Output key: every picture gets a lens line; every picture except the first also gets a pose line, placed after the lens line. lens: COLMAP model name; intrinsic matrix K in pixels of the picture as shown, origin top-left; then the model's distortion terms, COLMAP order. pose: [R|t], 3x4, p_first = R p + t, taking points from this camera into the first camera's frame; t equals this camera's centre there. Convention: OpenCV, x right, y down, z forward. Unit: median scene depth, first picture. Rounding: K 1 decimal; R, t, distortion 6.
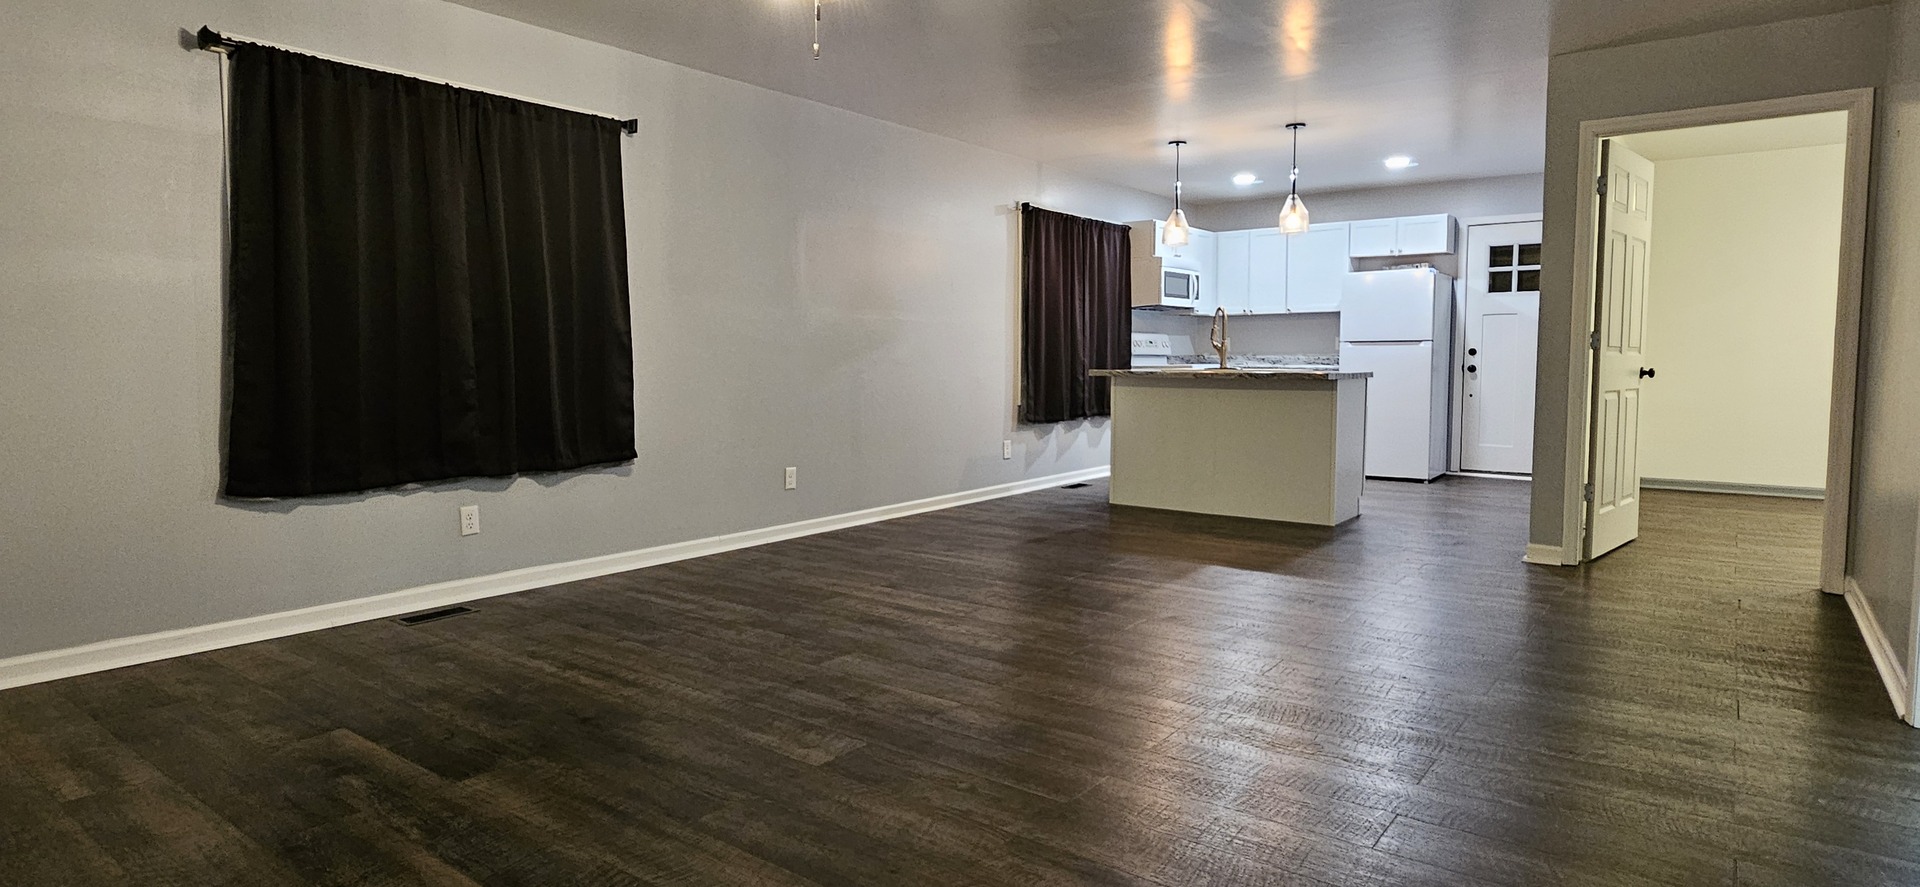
lens RADIAL K [[1010.1, 0, 960.3], [0, 1010.1, 433.4], [0, 0, 1]] dist [0.001427, 0.000120]
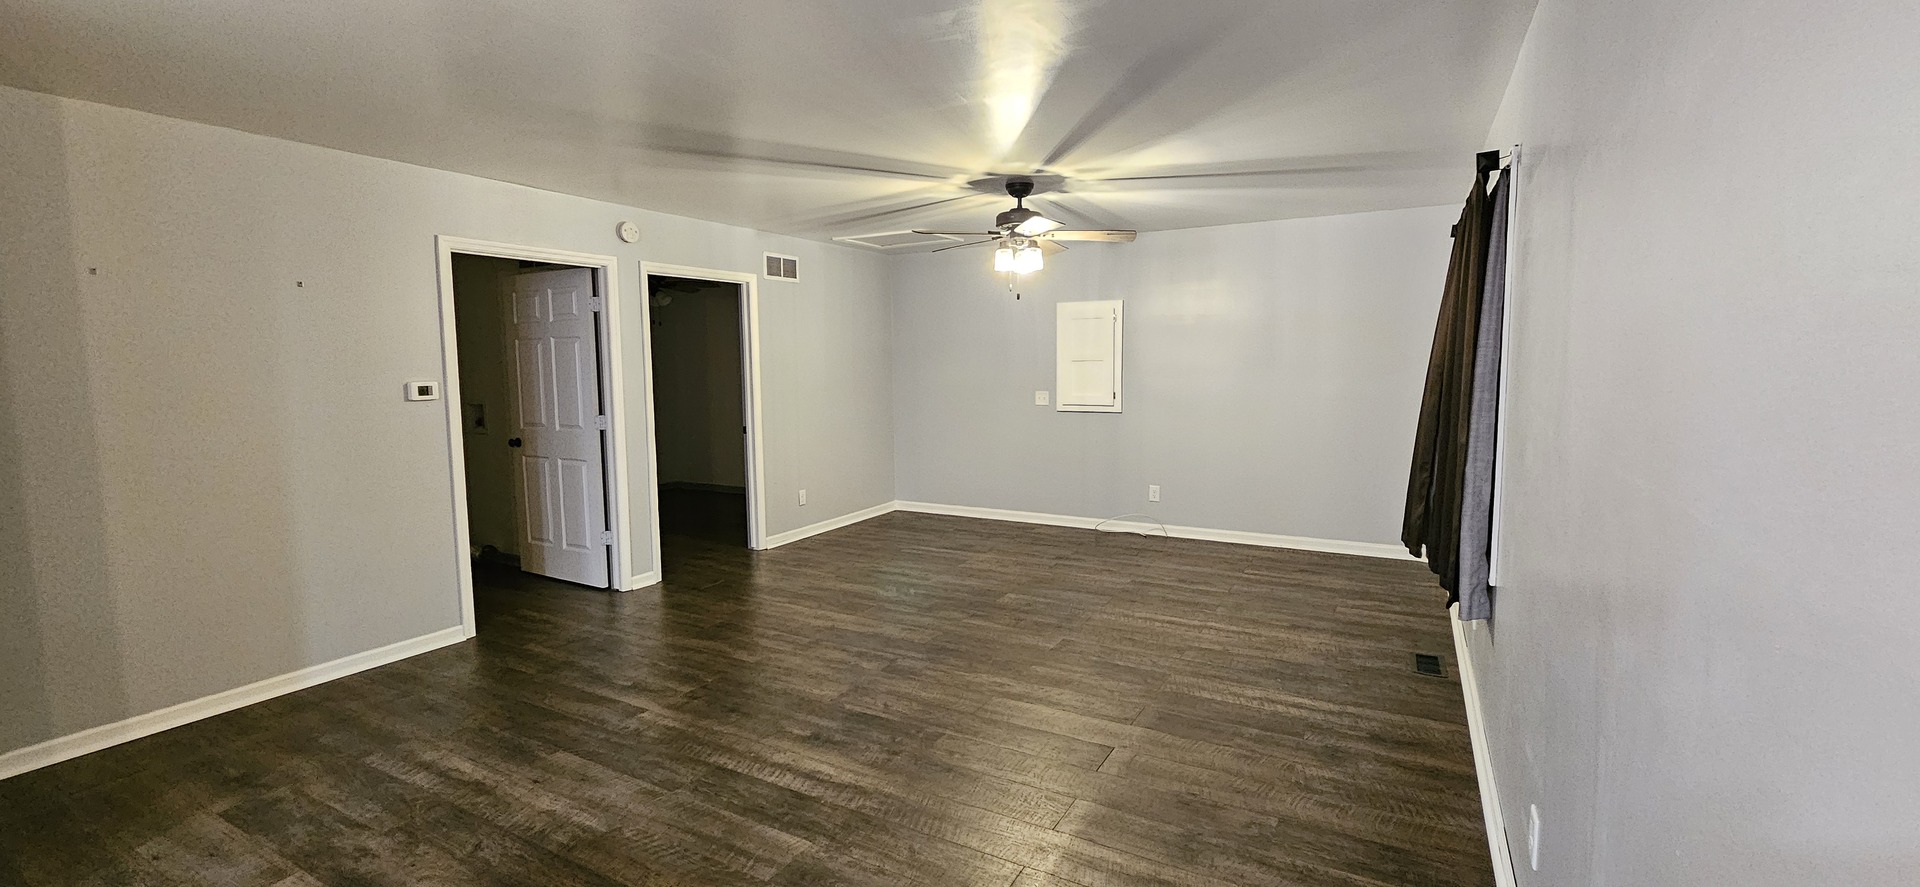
lens RADIAL K [[784.2, 0, 966.5], [0, 784.2, 432.1], [0, 0, 1]] dist [-0.001329, 0.000255]
pose [[-0.989581, 0.024001, -0.141963, 0.070855], [0.000552, 0.986632, 0.162961, -0.118177], [0.143977, 0.161185, -0.976366, 0.873264]]
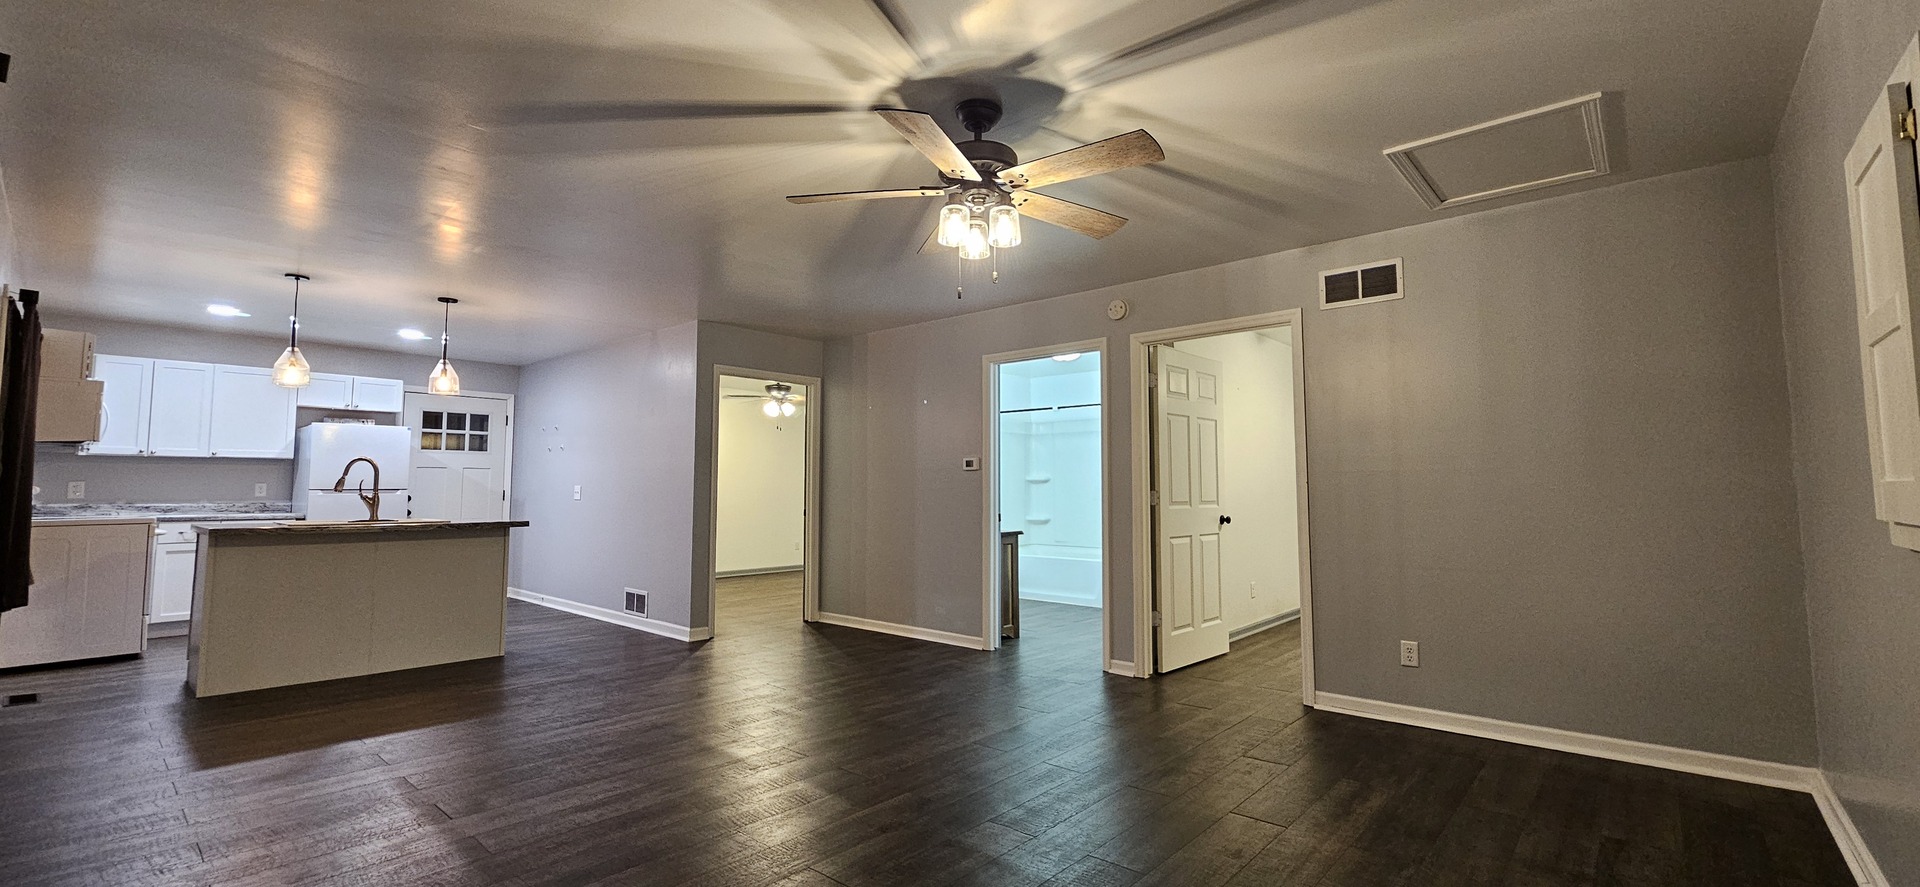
lens RADIAL K [[784.2, 0, 966.5], [0, 784.2, 432.1], [0, 0, 1]] dist [-0.001329, 0.000255]
pose [[0.064921, 0.074253, 0.995124, -0.374038], [0.075690, 0.993989, -0.079106, -0.036965], [-0.995016, 0.080457, 0.058911, 0.303893]]
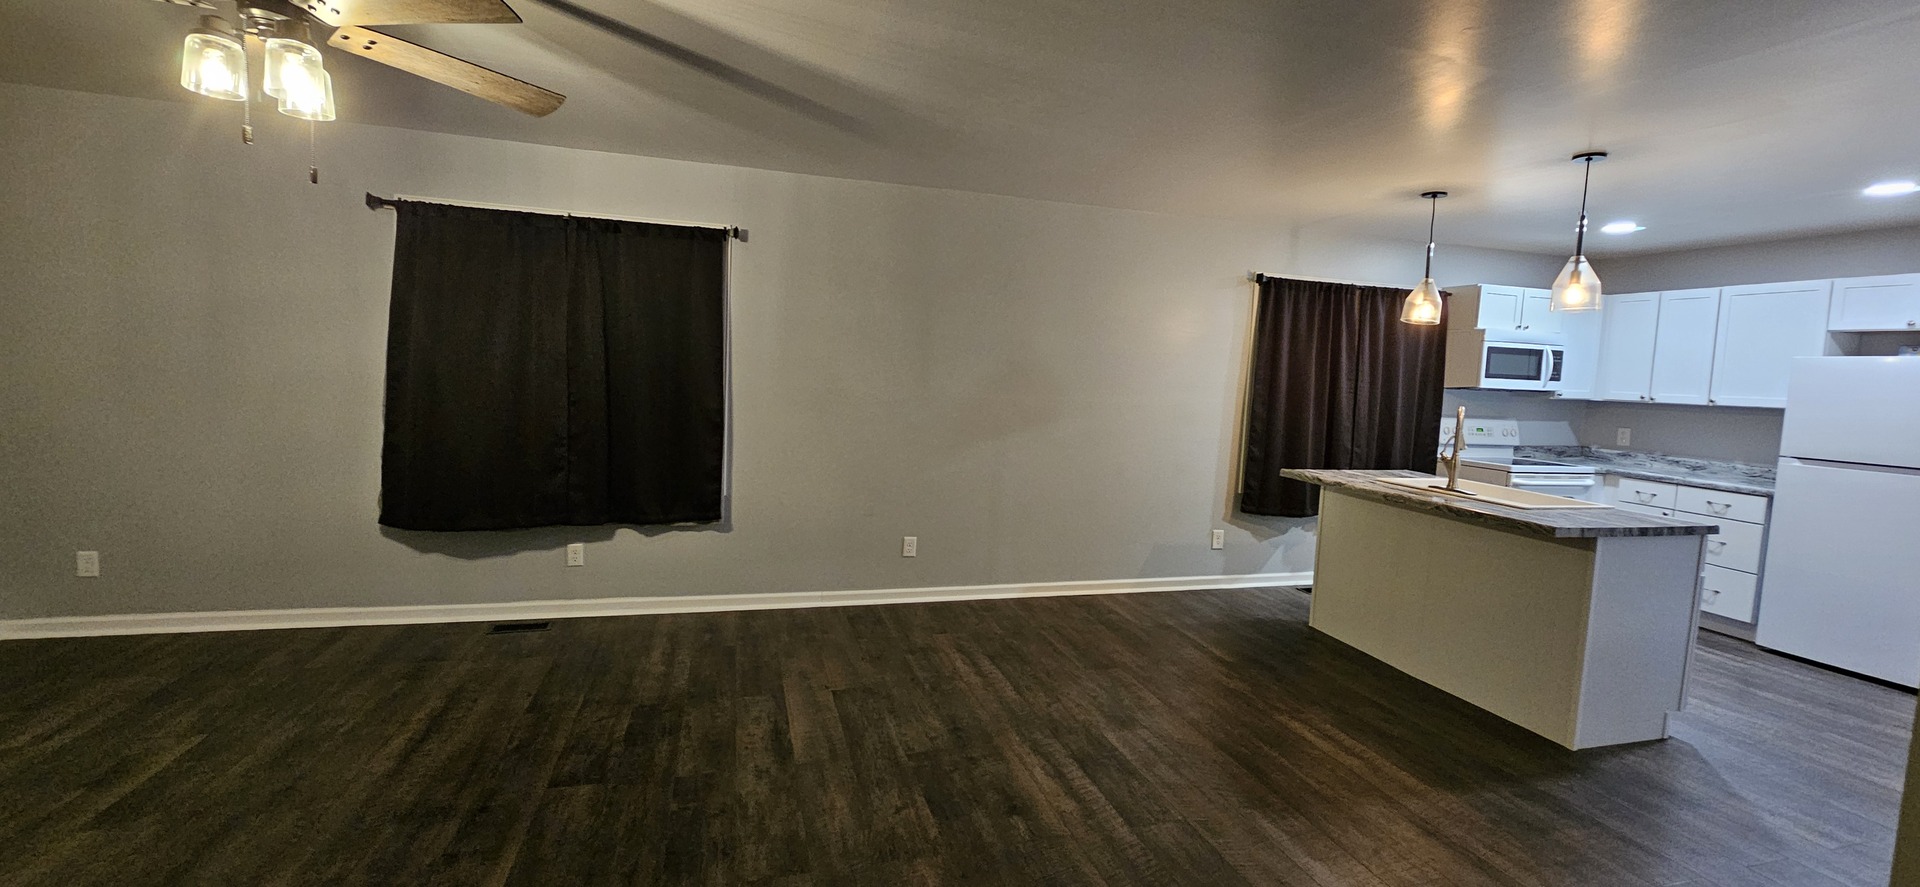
lens RADIAL K [[784.2, 0, 966.5], [0, 784.2, 432.1], [0, 0, 1]] dist [-0.001329, 0.000255]
pose [[0.805528, 0.086596, -0.586196, 0.248193], [-0.090975, 0.995609, 0.022061, -0.069869], [0.585532, 0.035558, 0.809869, 0.251850]]
